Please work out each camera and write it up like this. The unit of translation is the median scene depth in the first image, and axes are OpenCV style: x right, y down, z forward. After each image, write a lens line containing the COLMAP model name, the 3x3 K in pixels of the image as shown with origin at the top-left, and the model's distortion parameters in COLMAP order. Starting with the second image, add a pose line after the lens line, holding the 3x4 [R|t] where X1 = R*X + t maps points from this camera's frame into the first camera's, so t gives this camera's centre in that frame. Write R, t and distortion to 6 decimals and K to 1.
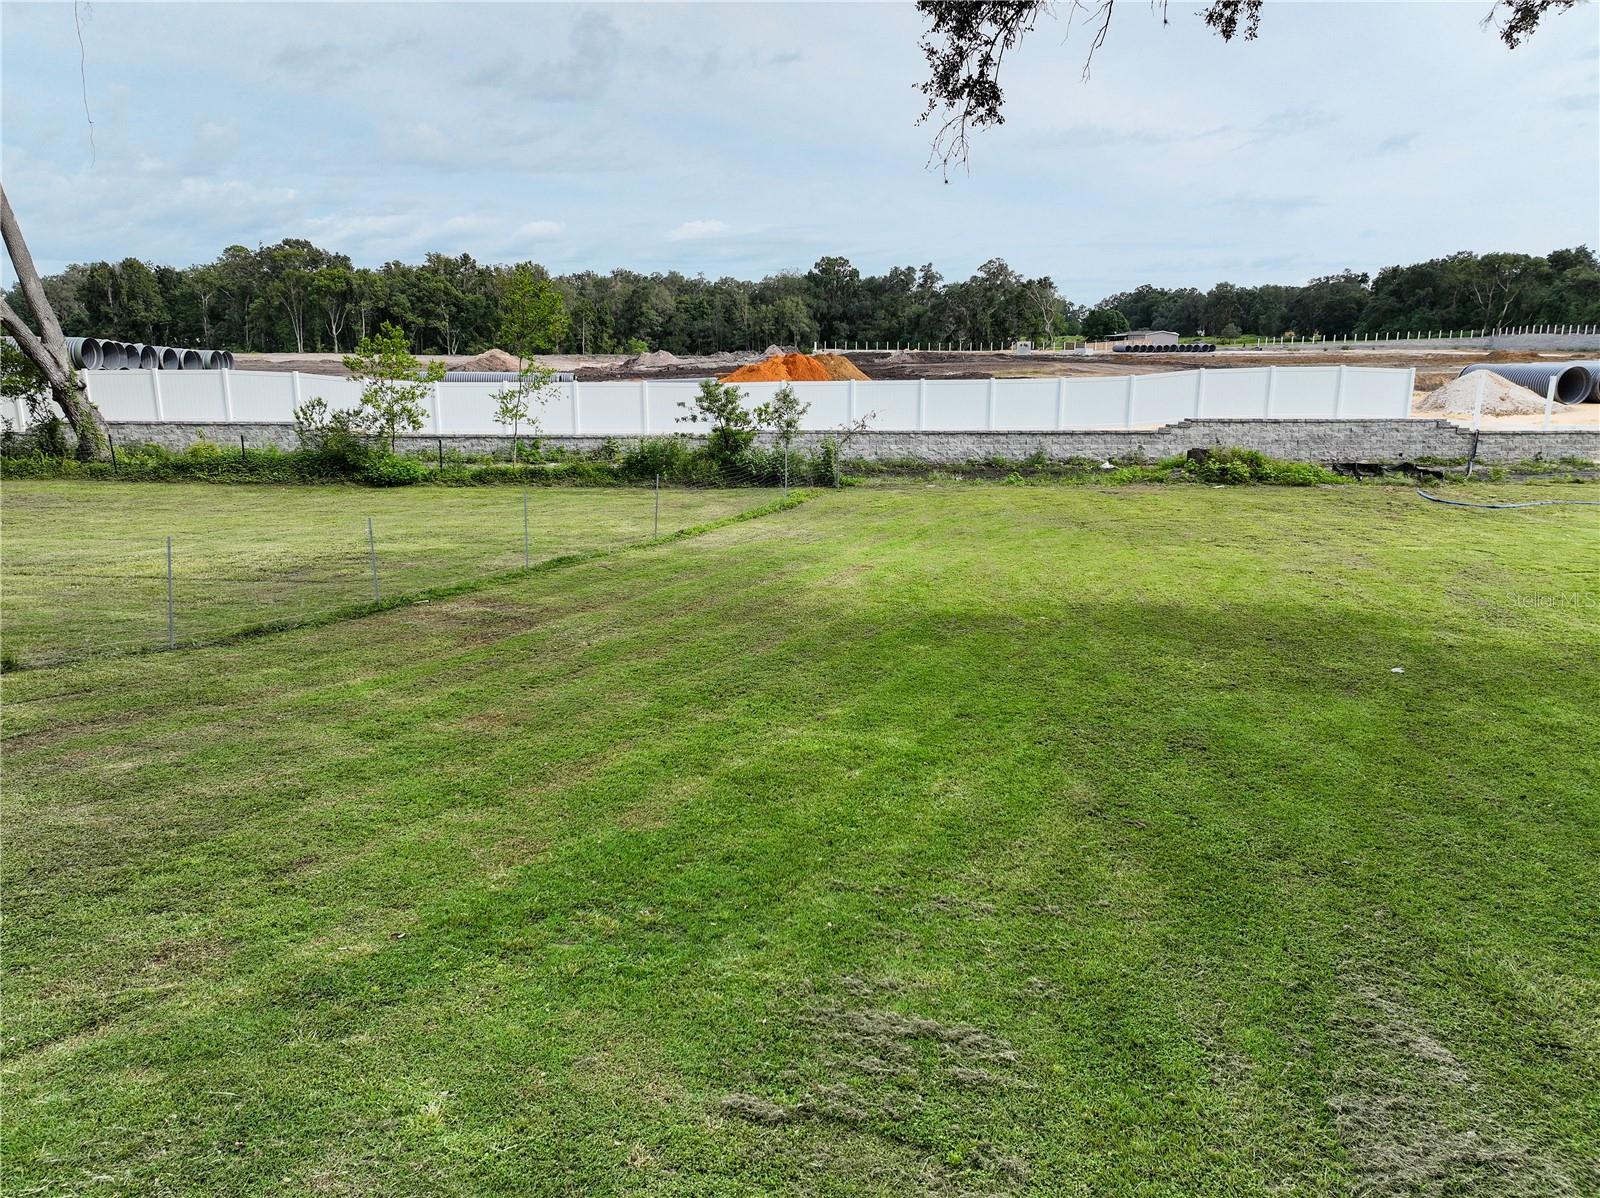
lens RADIAL K [[1135.8, 0, 800.8], [0, 1135.8, 597.4], [0, 0, 1]] dist [-0.004010, 0.022809]
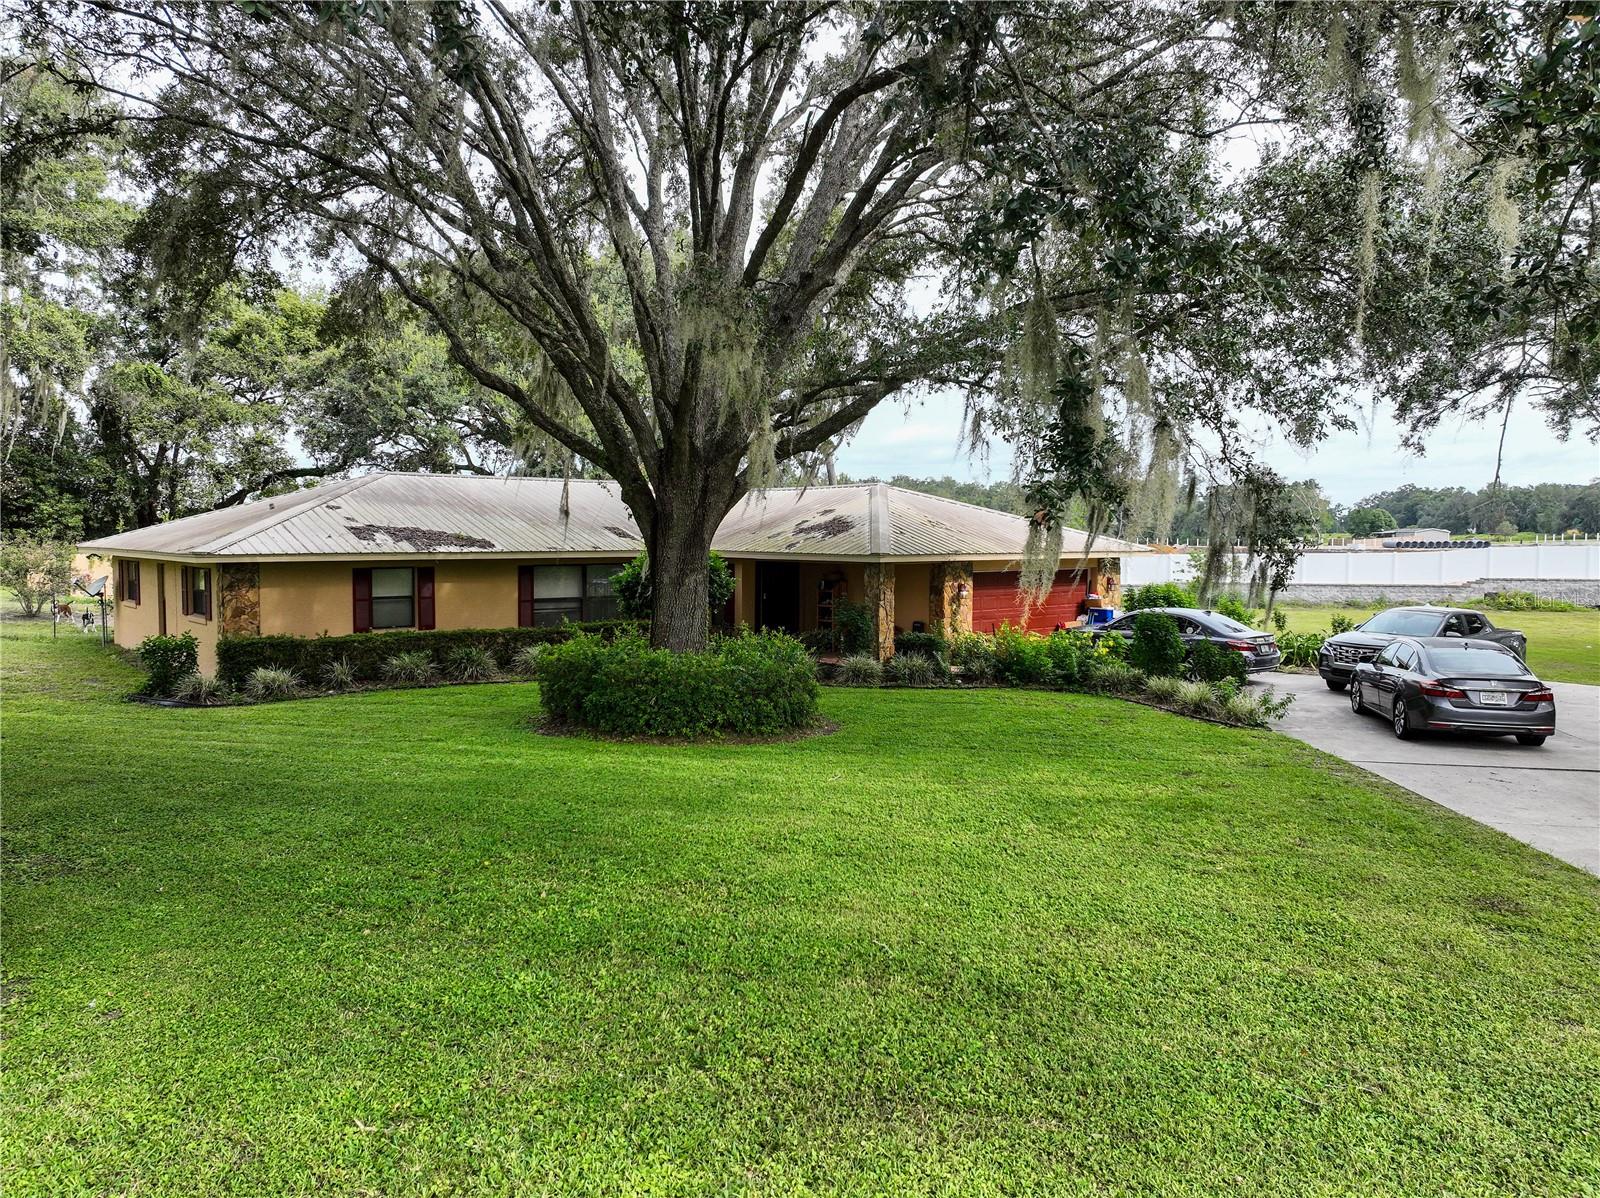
lens RADIAL K [[1135.8, 0, 800.8], [0, 1135.8, 597.4], [0, 0, 1]] dist [-0.004010, 0.022809]
pose [[0.980016, 0.012154, -0.198545, -0.041046], [-0.045694, 0.985195, -0.165237, 0.026052], [0.193597, 0.171007, 0.966063, -0.106364]]
